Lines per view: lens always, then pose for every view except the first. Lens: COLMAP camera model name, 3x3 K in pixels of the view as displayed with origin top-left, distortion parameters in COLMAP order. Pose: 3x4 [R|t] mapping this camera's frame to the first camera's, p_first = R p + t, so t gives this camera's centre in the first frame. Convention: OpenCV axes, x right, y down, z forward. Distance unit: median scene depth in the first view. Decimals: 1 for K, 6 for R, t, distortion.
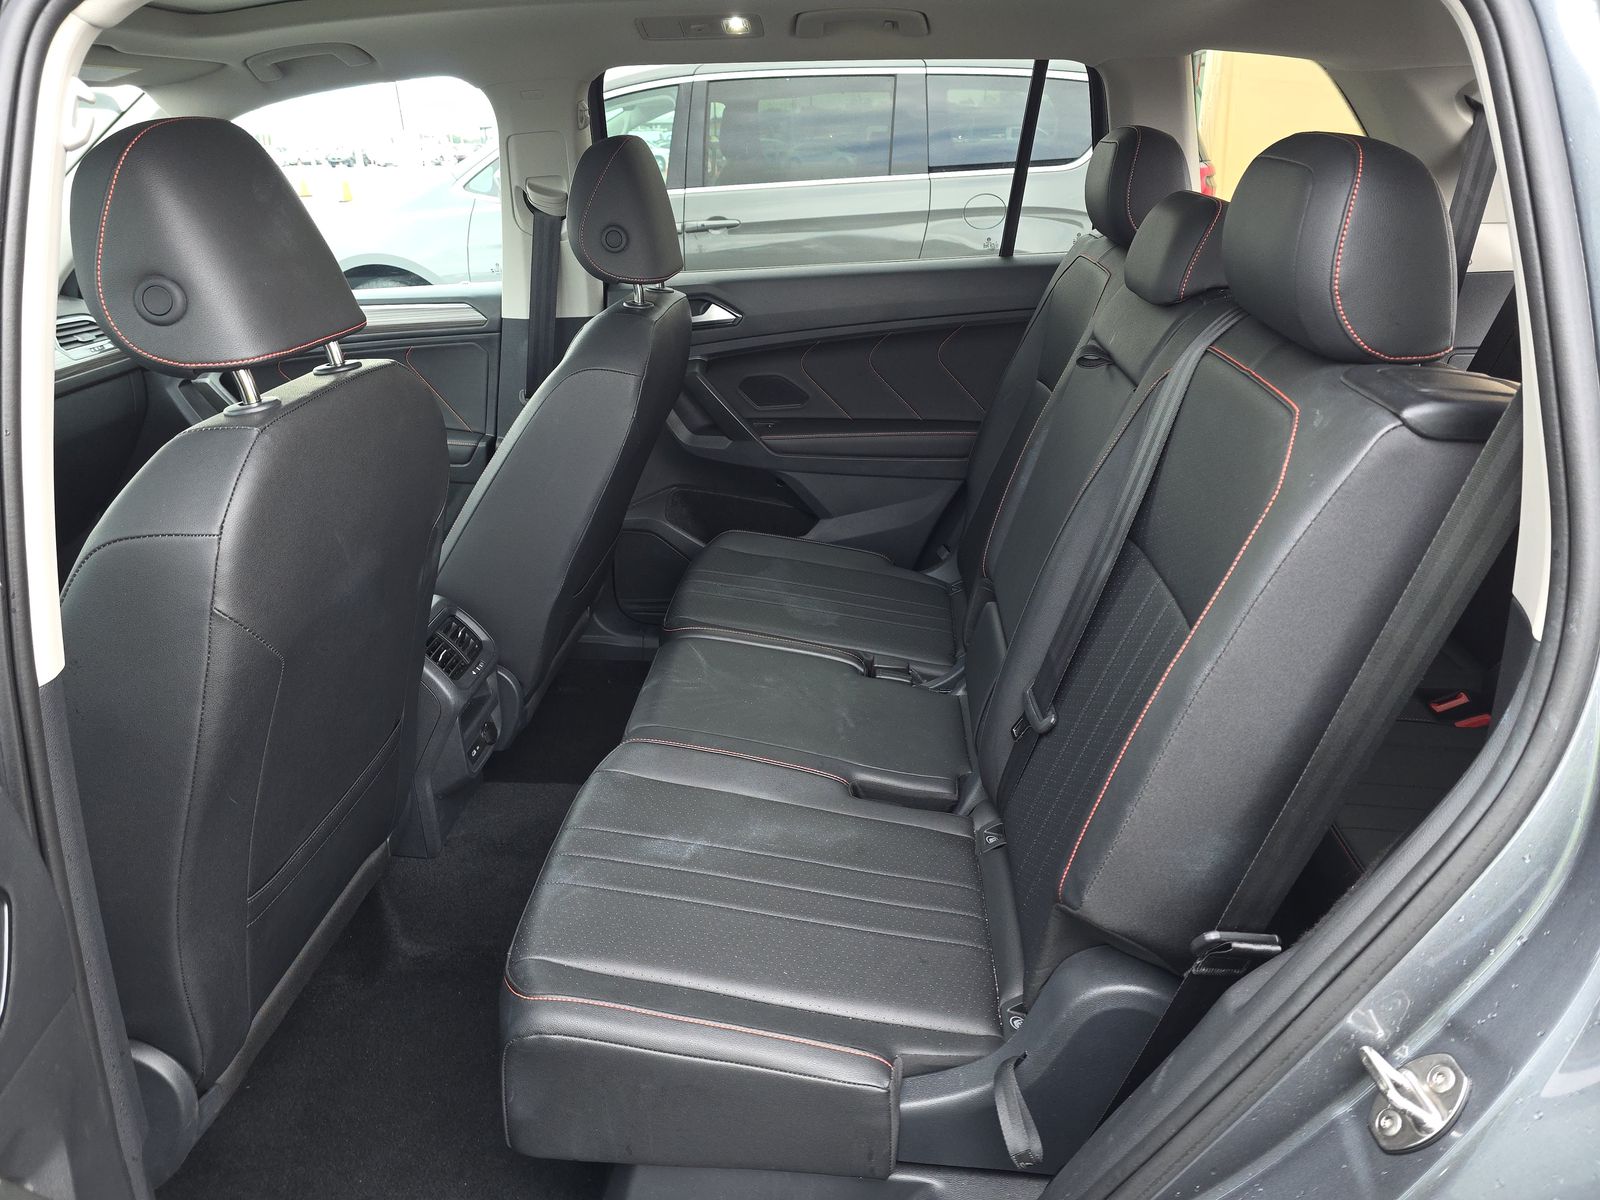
lens RADIAL K [[1096.0, 0, 807.0], [0, 1096.0, 604.4], [0, 0, 1]] dist [0.066065, -0.056661]
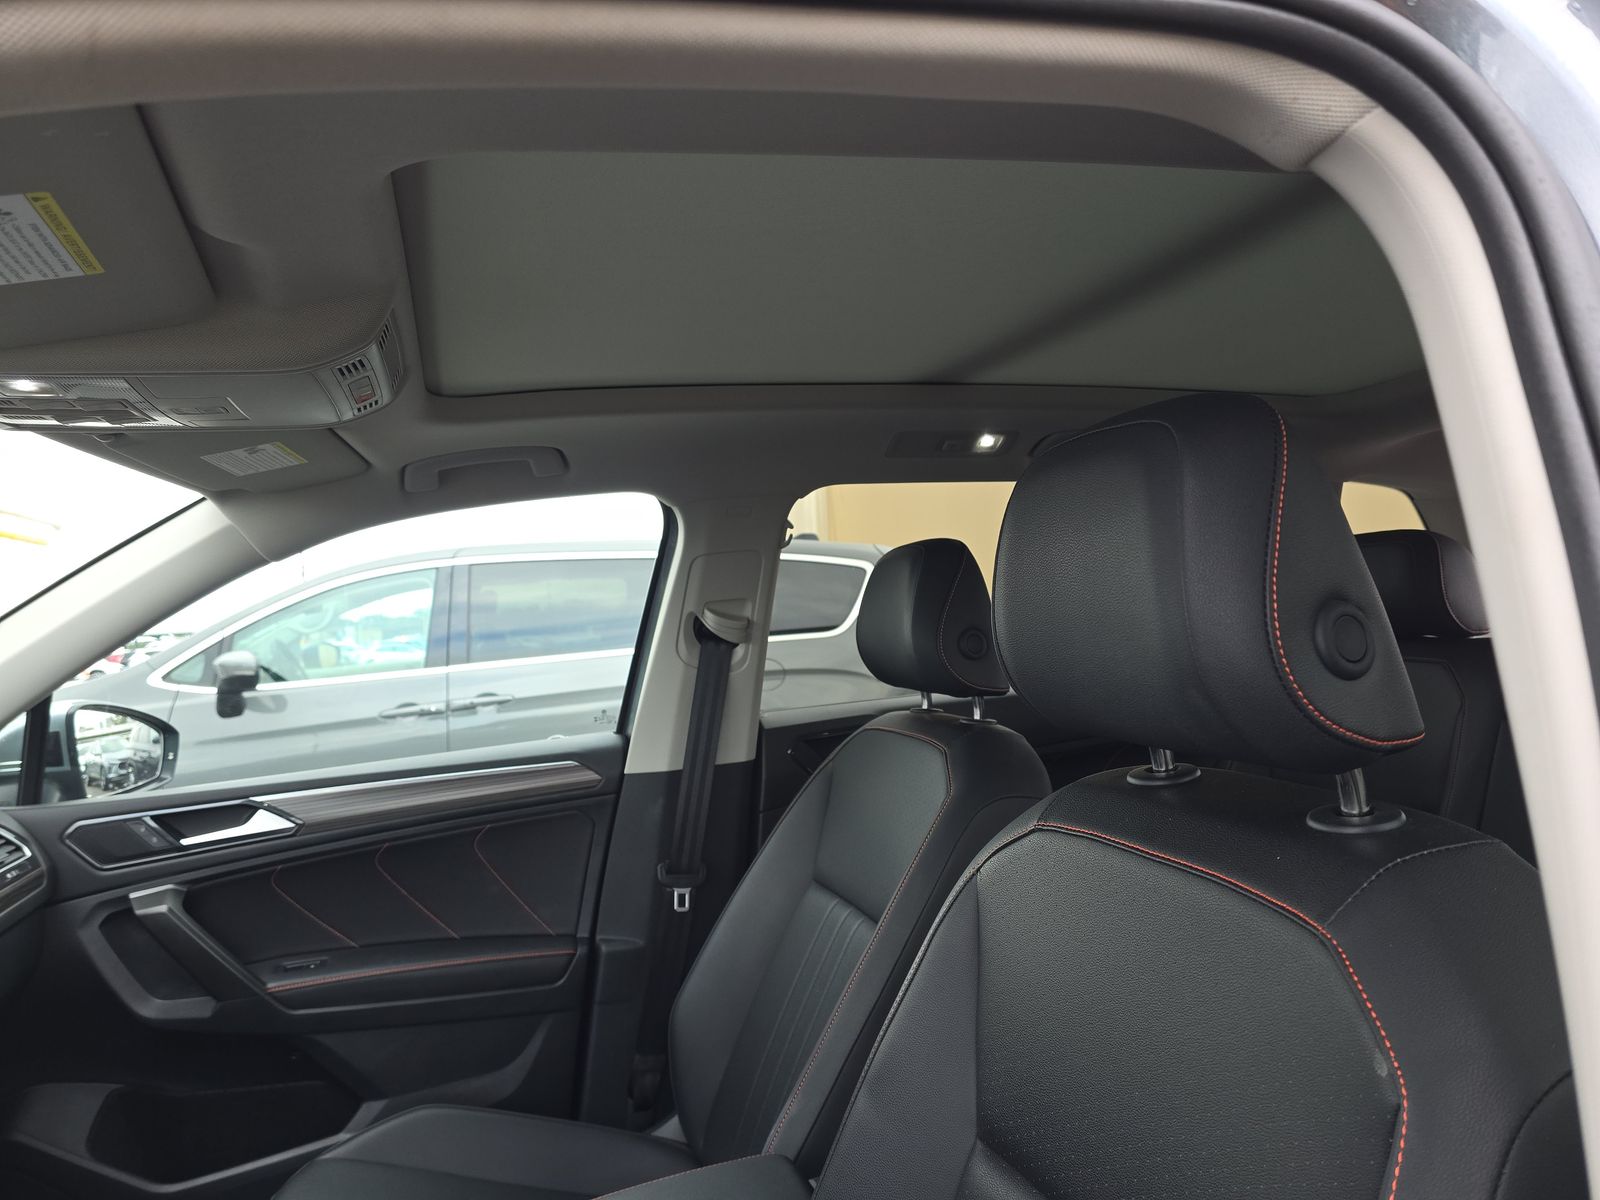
lens RADIAL K [[1096.0, 0, 801.0], [0, 1096.0, 587.9], [0, 0, 1]] dist [0.066065, -0.056661]
pose [[0.923796, -0.010997, 0.382727, -0.190177], [0.174816, 0.901431, -0.396057, -0.020343], [-0.340646, 0.432783, 0.834661, 0.105465]]
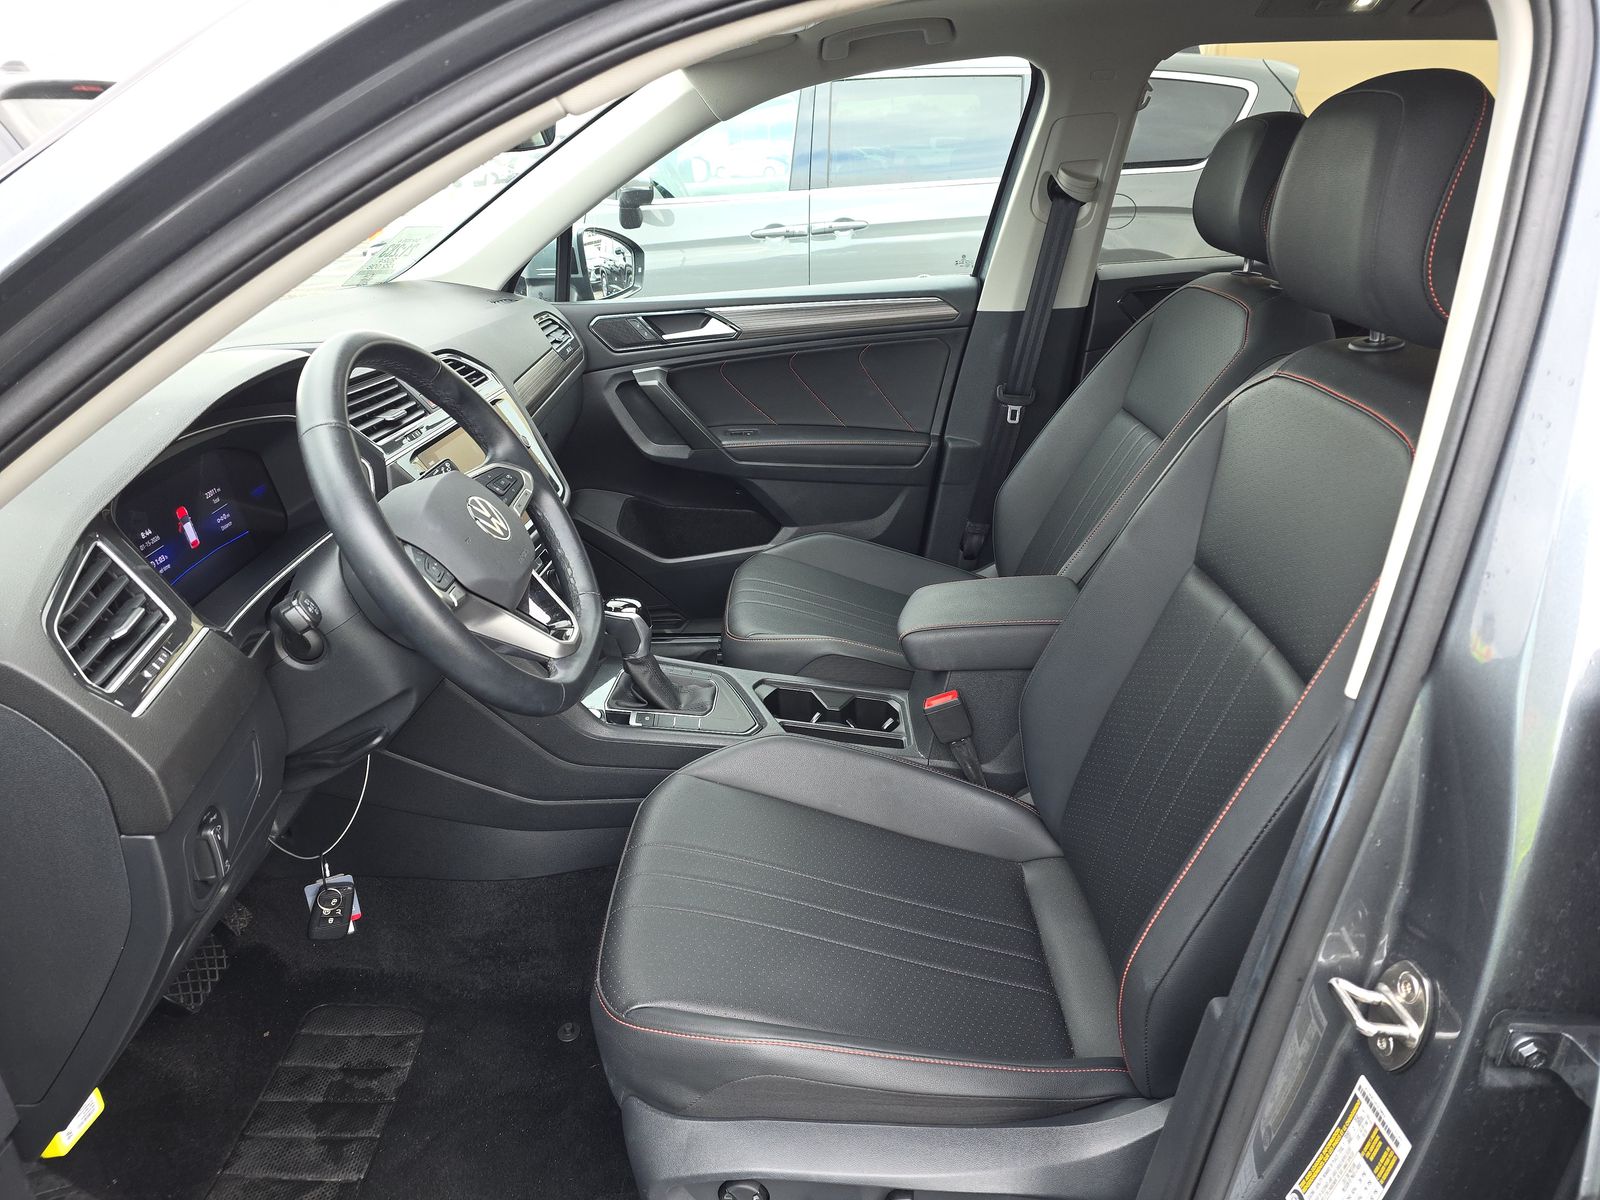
lens RADIAL K [[1096.0, 0, 801.7], [0, 1096.0, 607.6], [0, 0, 1]] dist [0.066065, -0.056661]
pose [[0.995488, -0.033284, 0.088857, -0.217623], [0.033741, 0.999424, -0.003636, -0.001076], [-0.088684, 0.006618, 0.996038, 0.023623]]
